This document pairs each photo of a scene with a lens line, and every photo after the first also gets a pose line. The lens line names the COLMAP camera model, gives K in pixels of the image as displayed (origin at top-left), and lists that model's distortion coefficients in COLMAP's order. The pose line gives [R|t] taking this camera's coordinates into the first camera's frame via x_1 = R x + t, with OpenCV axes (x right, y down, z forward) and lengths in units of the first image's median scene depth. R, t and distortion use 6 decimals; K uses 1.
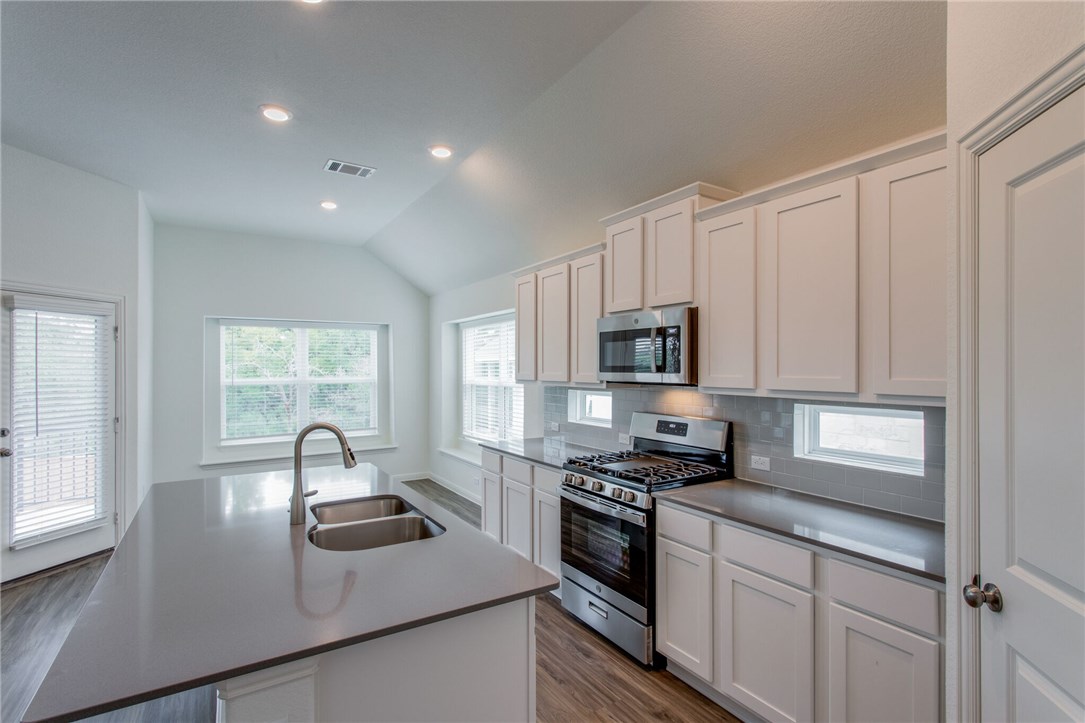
lens RADIAL K [[523.9, 0, 540.7], [0, 523.9, 363.9], [0, 0, 1]] dist [0.000390, 0.001338]
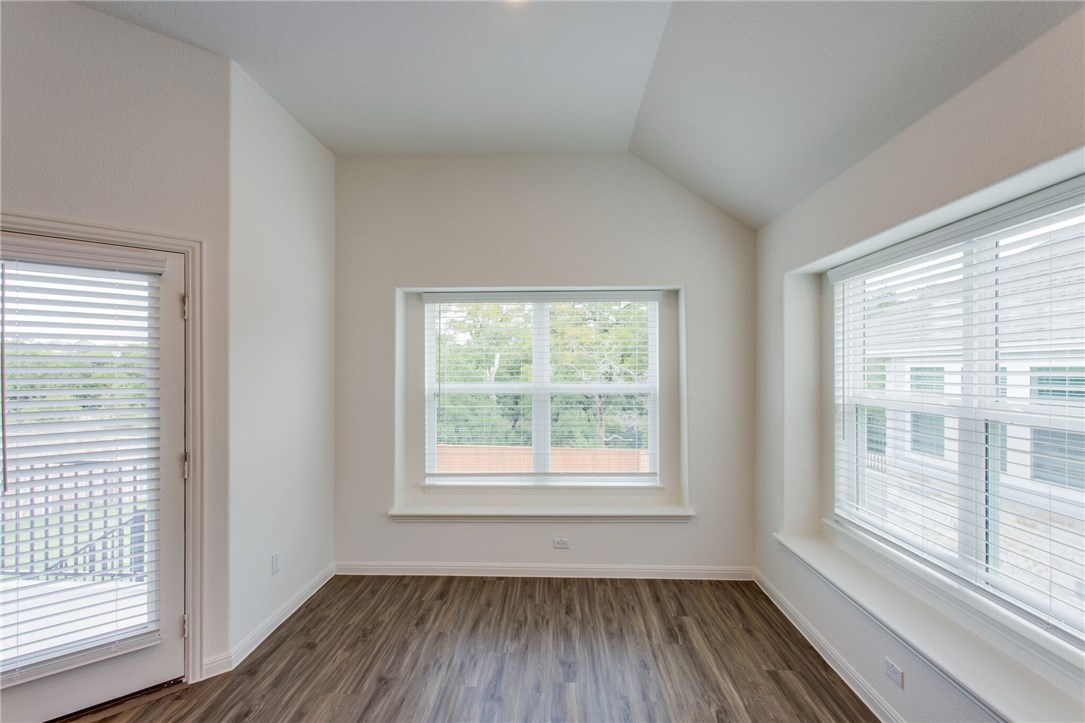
lens RADIAL K [[523.9, 0, 542.9], [0, 523.9, 369.6], [0, 0, 1]] dist [0.000390, 0.001338]
pose [[0.834085, 0.004391, -0.551618, -0.190737], [0.001942, 0.999939, 0.010896, 0.006093], [0.551632, -0.010159, 0.834026, 0.840085]]
